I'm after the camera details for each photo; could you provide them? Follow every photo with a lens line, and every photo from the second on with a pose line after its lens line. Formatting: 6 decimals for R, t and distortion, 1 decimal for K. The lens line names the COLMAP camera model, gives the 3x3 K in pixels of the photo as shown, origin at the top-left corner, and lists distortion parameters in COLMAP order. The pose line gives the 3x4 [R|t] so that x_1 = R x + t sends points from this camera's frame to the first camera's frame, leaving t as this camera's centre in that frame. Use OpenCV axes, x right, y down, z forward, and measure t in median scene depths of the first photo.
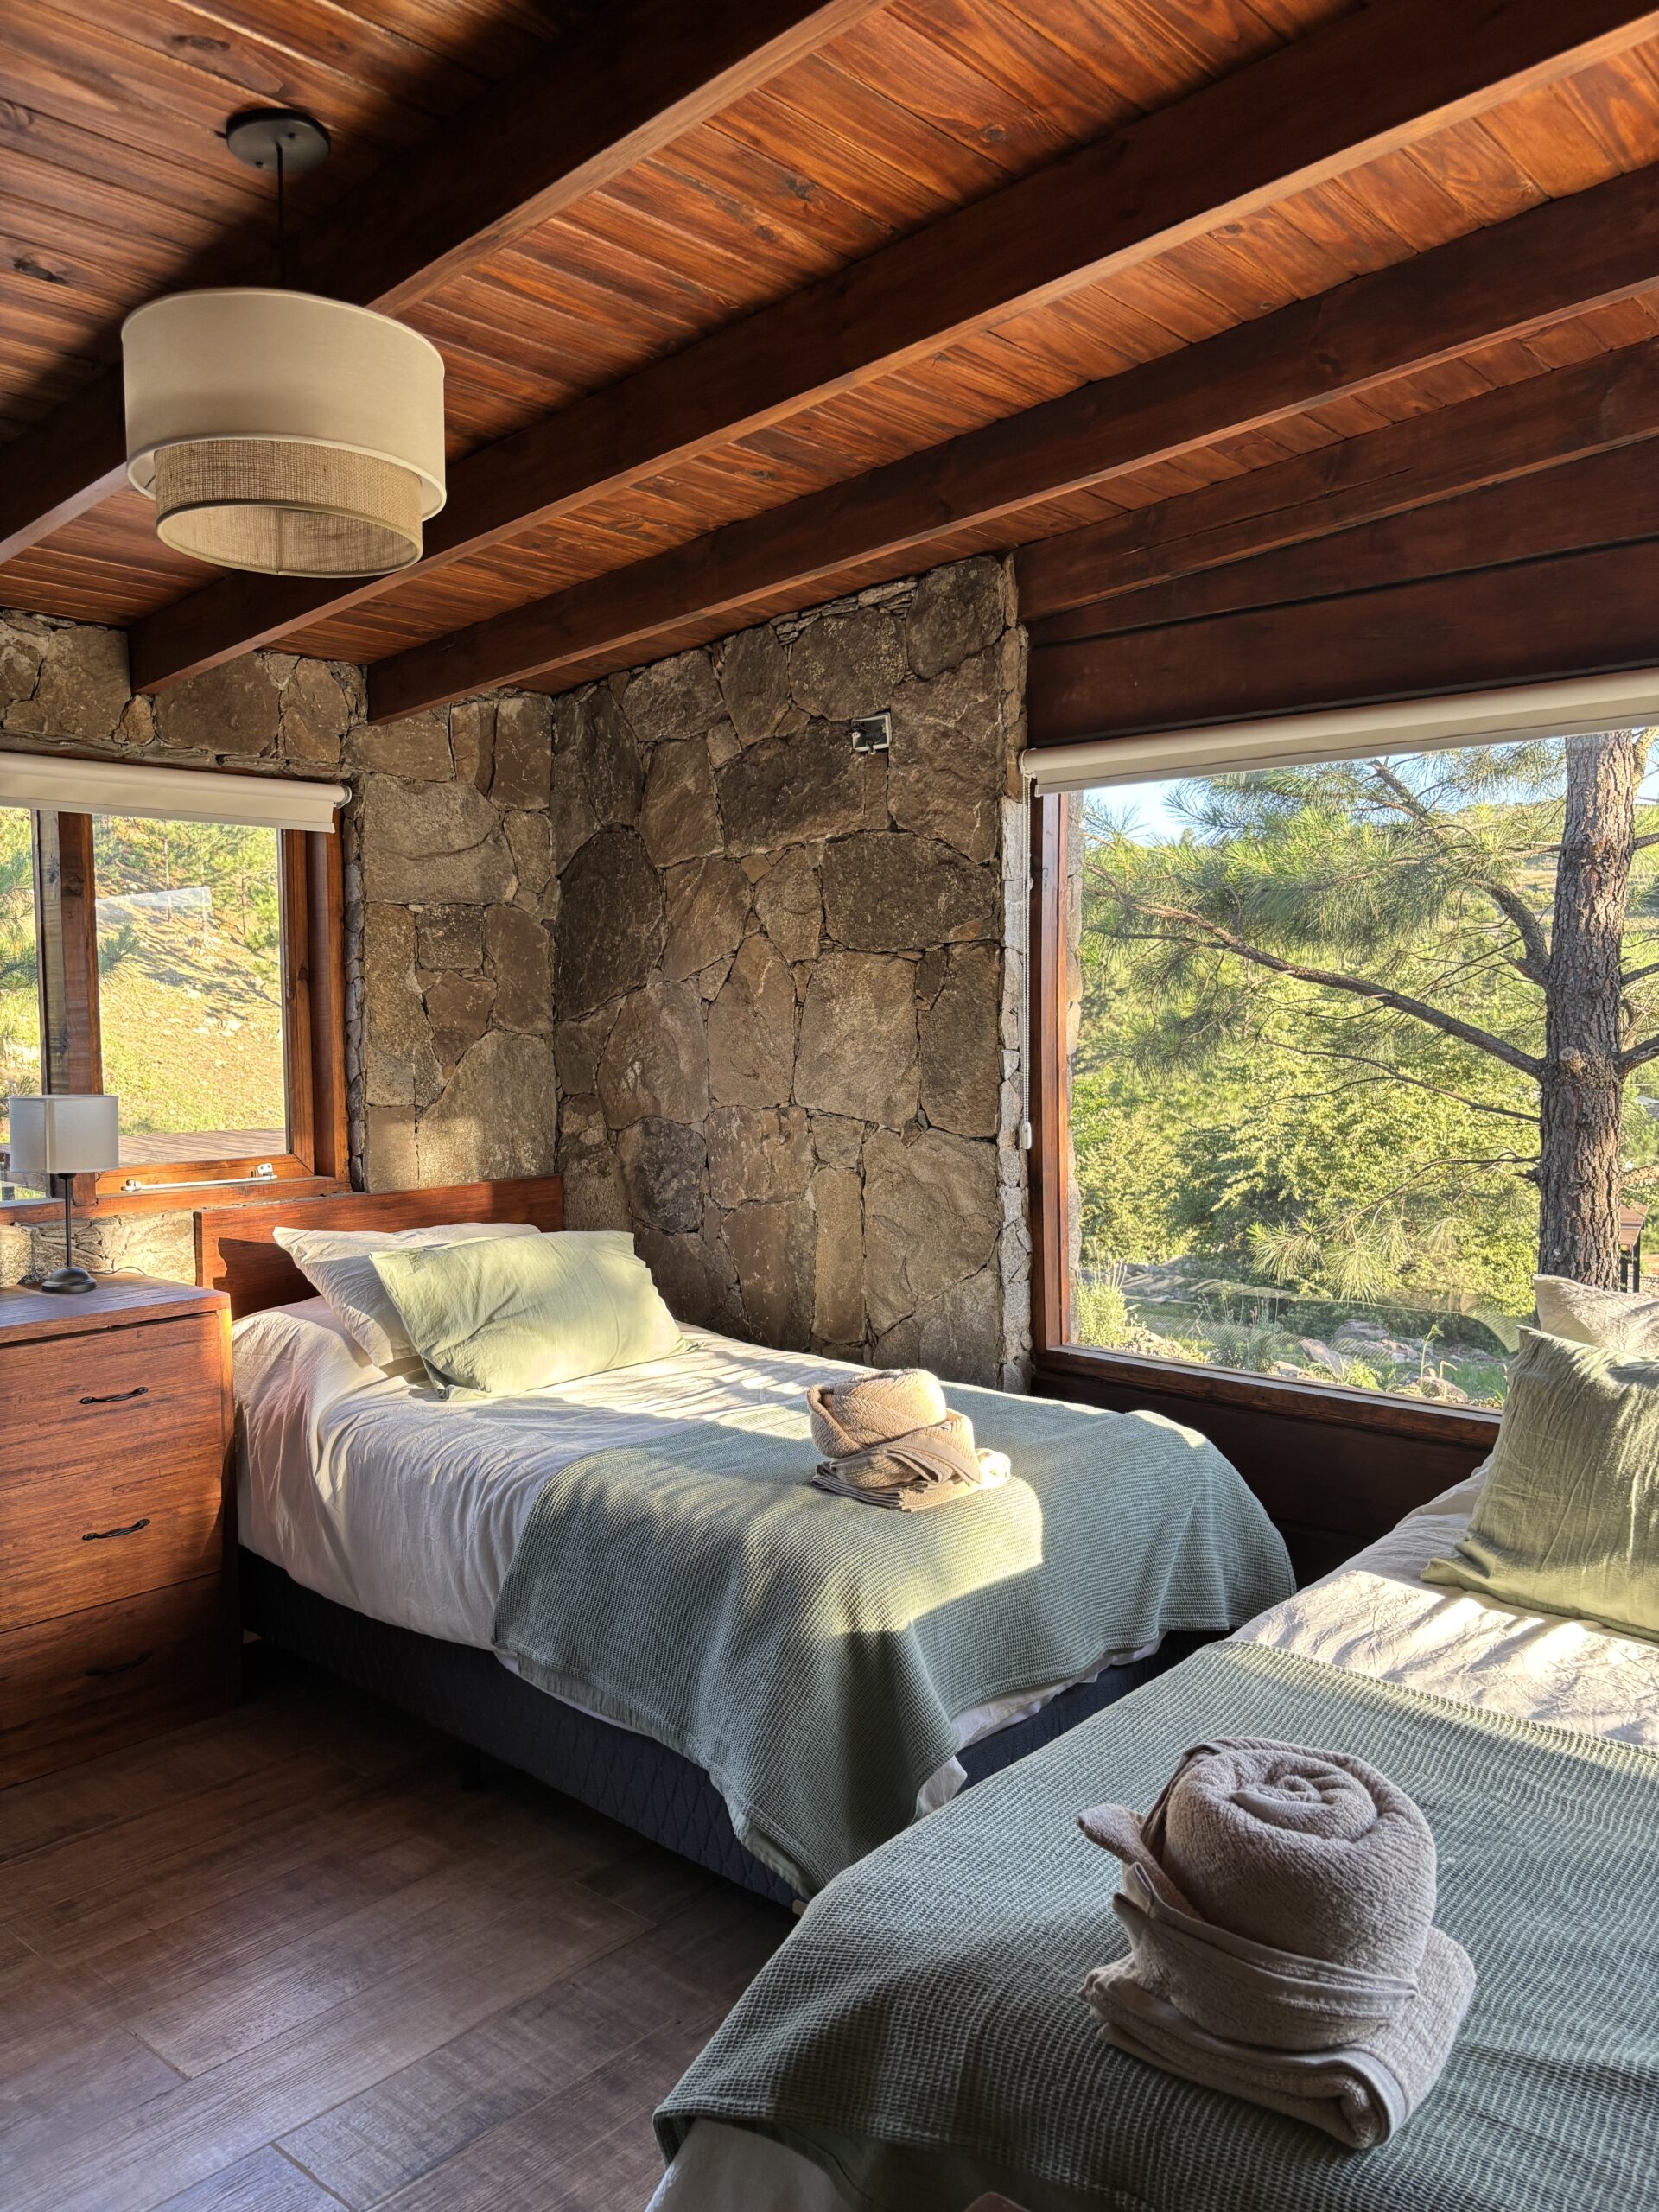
lens RADIAL K [[1684.6, 0, 829.9], [0, 1684.6, 1139.5], [0, 0, 1]] dist [0.121721, -0.266351]
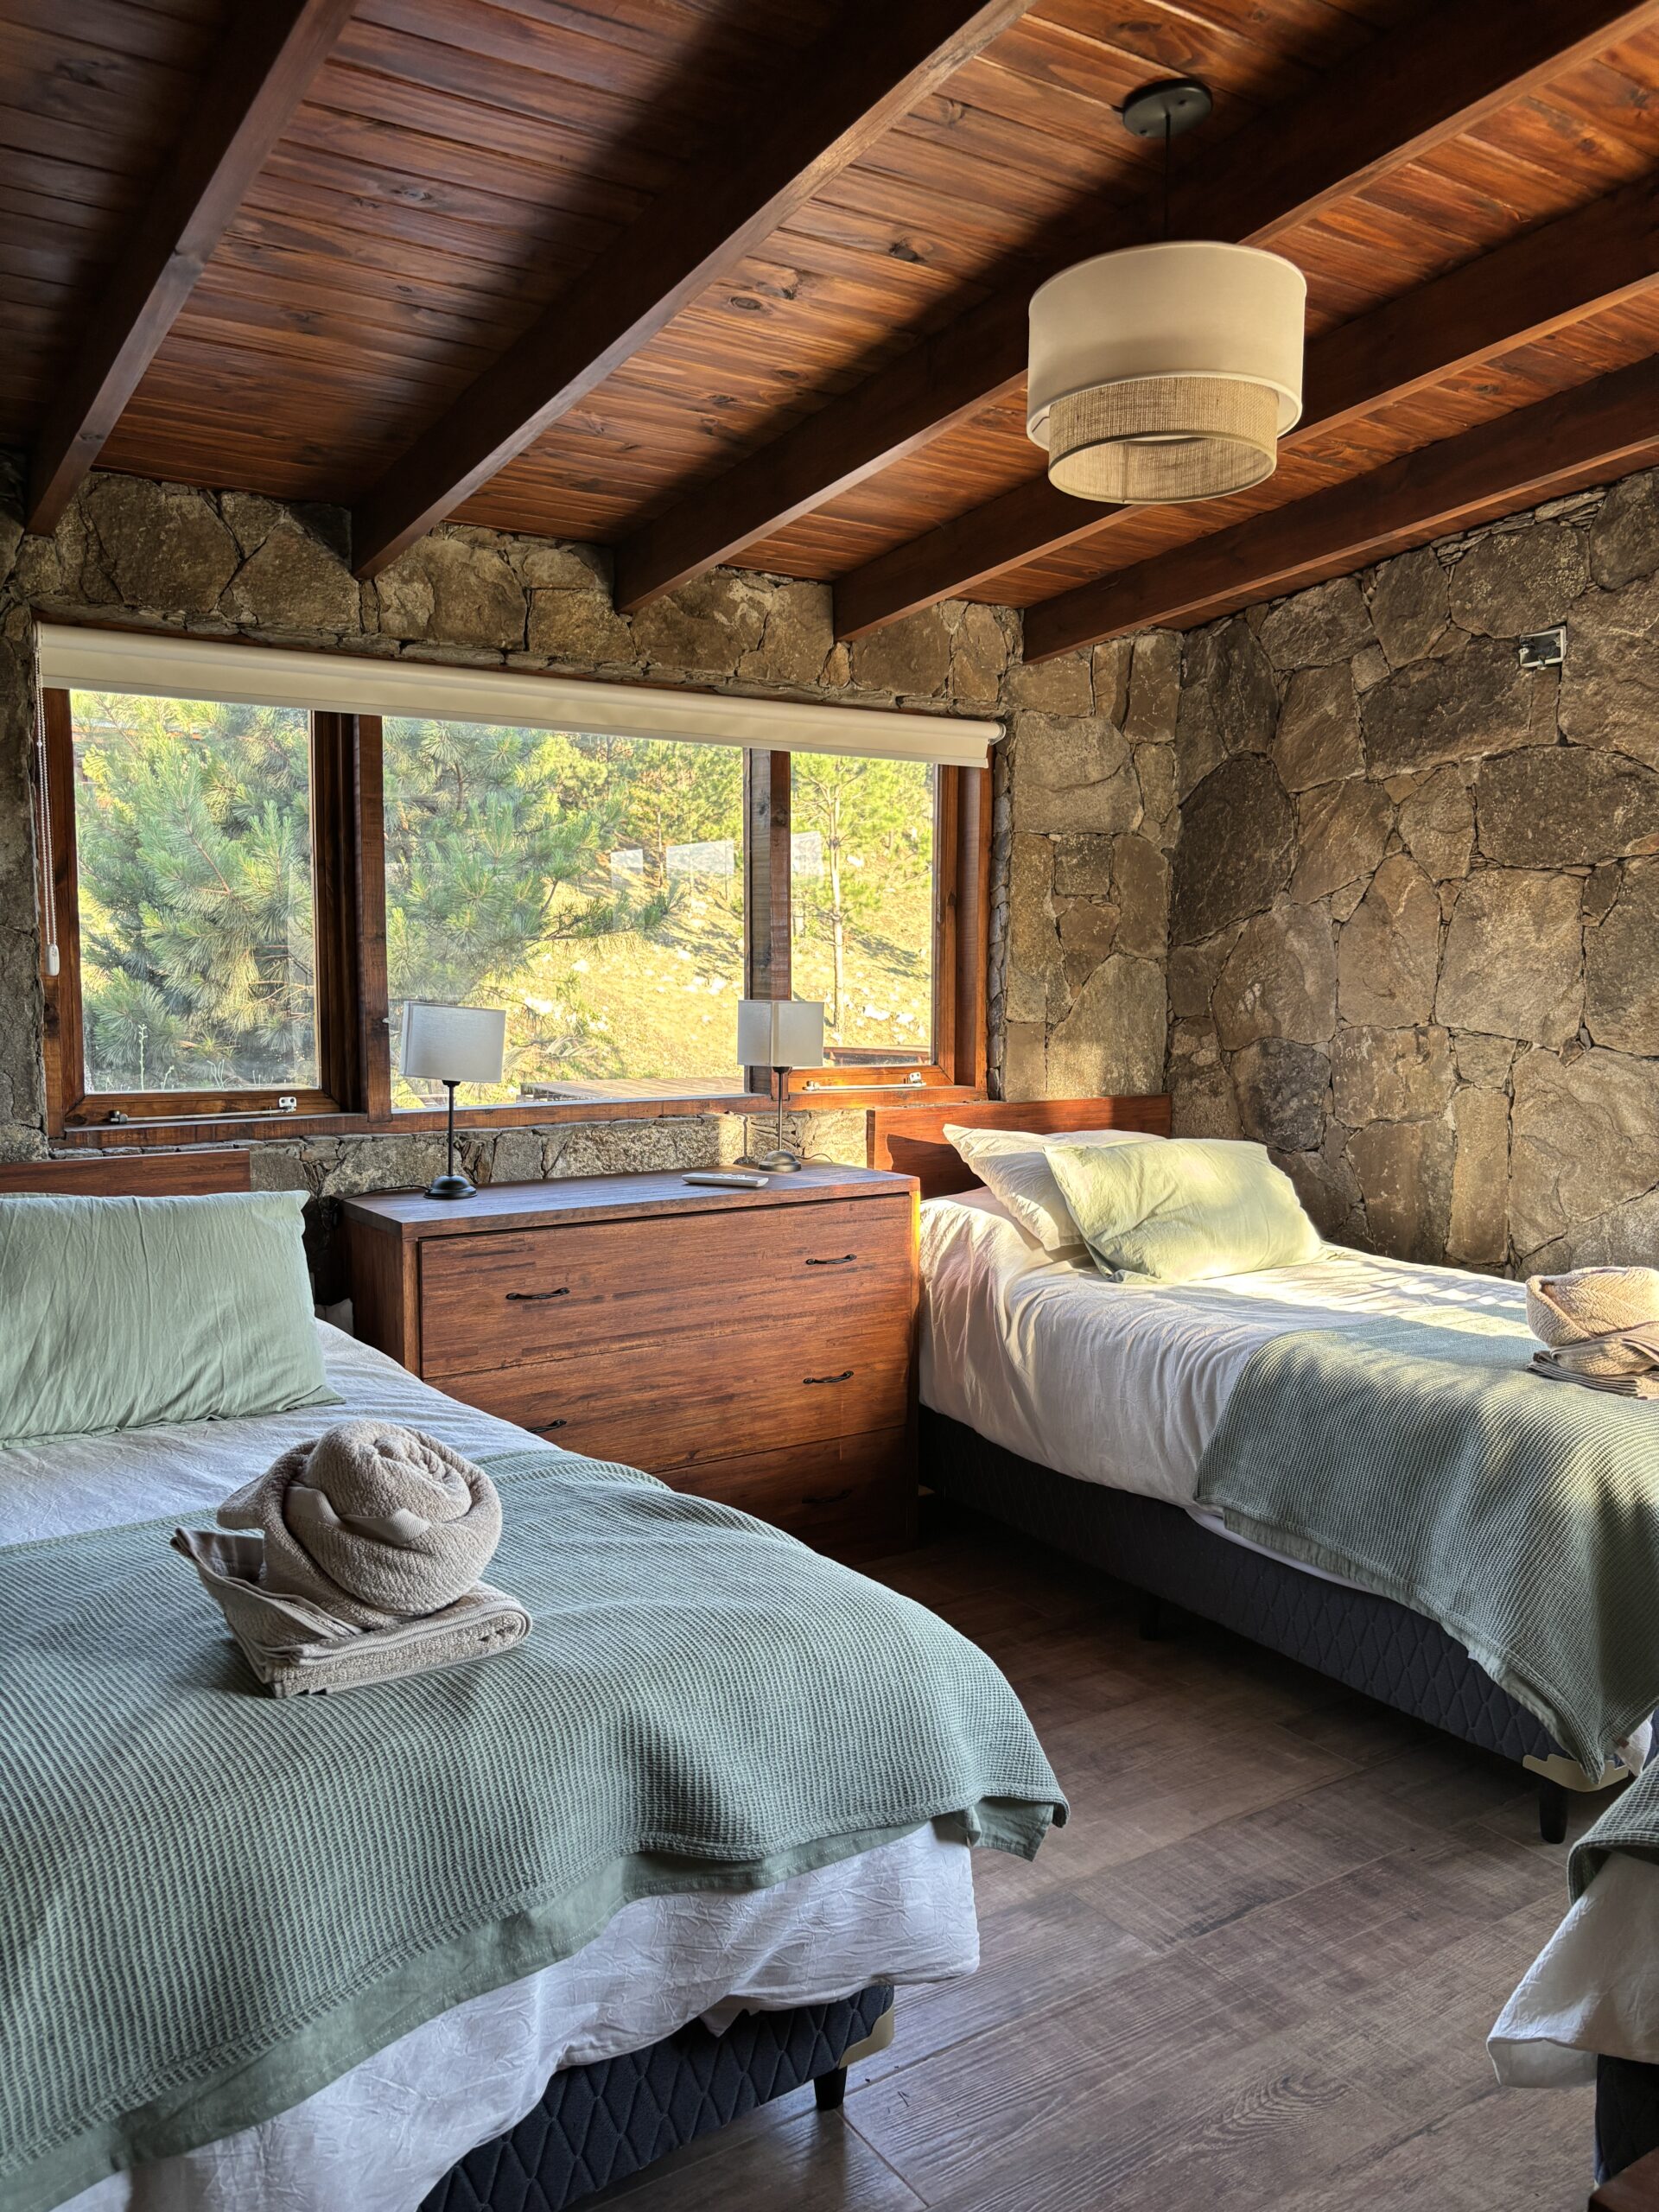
lens RADIAL K [[1687.7, 0, 846.2], [0, 1687.7, 1120.6], [0, 0, 1]] dist [0.035600, -0.040485]
pose [[0.964924, 0.033148, -0.260430, -0.103301], [-0.029994, 0.999421, 0.016079, 0.033817], [0.260812, -0.007704, 0.965359, -0.069544]]
